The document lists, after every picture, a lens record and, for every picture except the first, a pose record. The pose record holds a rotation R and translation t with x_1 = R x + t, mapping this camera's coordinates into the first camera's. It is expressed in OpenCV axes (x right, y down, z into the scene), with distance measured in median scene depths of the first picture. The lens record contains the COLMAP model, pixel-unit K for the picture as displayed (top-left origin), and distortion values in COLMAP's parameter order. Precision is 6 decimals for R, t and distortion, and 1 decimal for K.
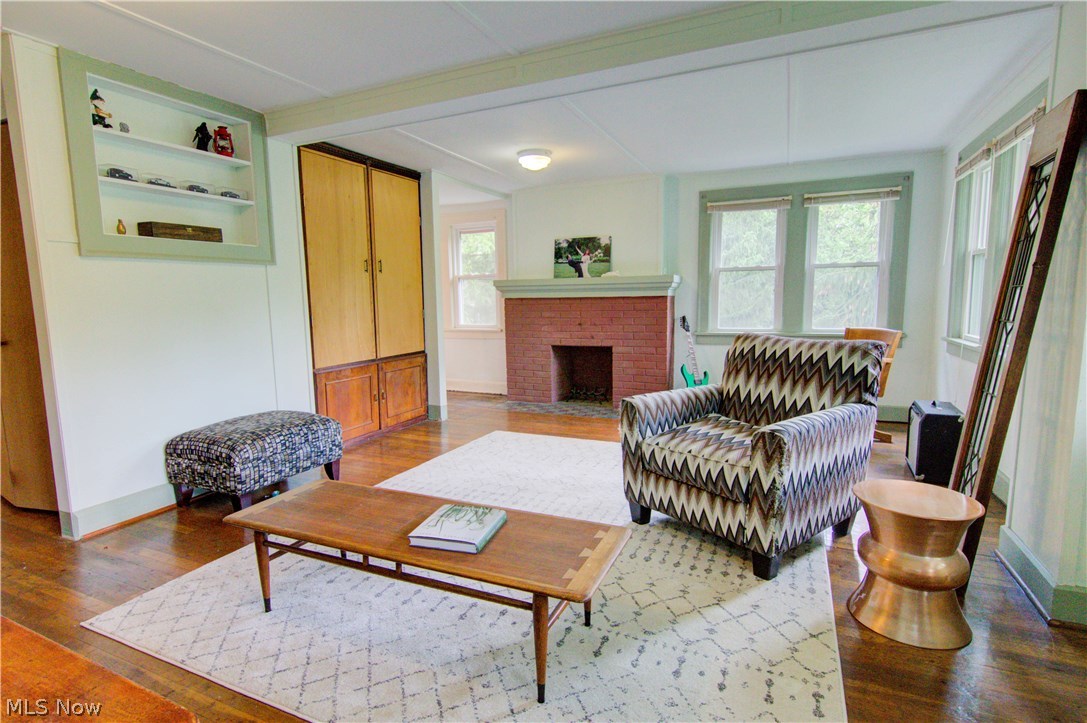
lens RADIAL K [[548.0, 0, 543.8], [0, 548.0, 360.4], [0, 0, 1]] dist [0.000944, -0.000260]
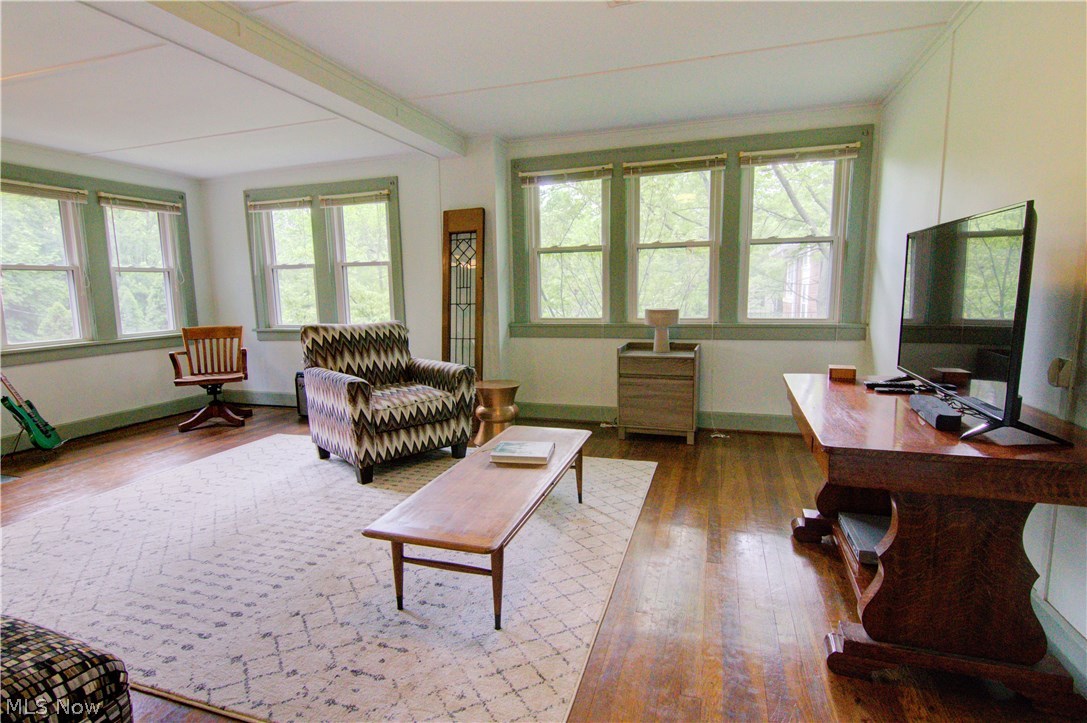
lens RADIAL K [[548.0, 0, 542.7], [0, 548.0, 361.2], [0, 0, 1]] dist [0.000944, -0.000260]
pose [[-0.118559, -0.118594, 0.985839, -1.048666], [0.140301, 0.980880, 0.134871, -0.073952], [-0.982985, 0.154305, -0.099653, 0.724780]]
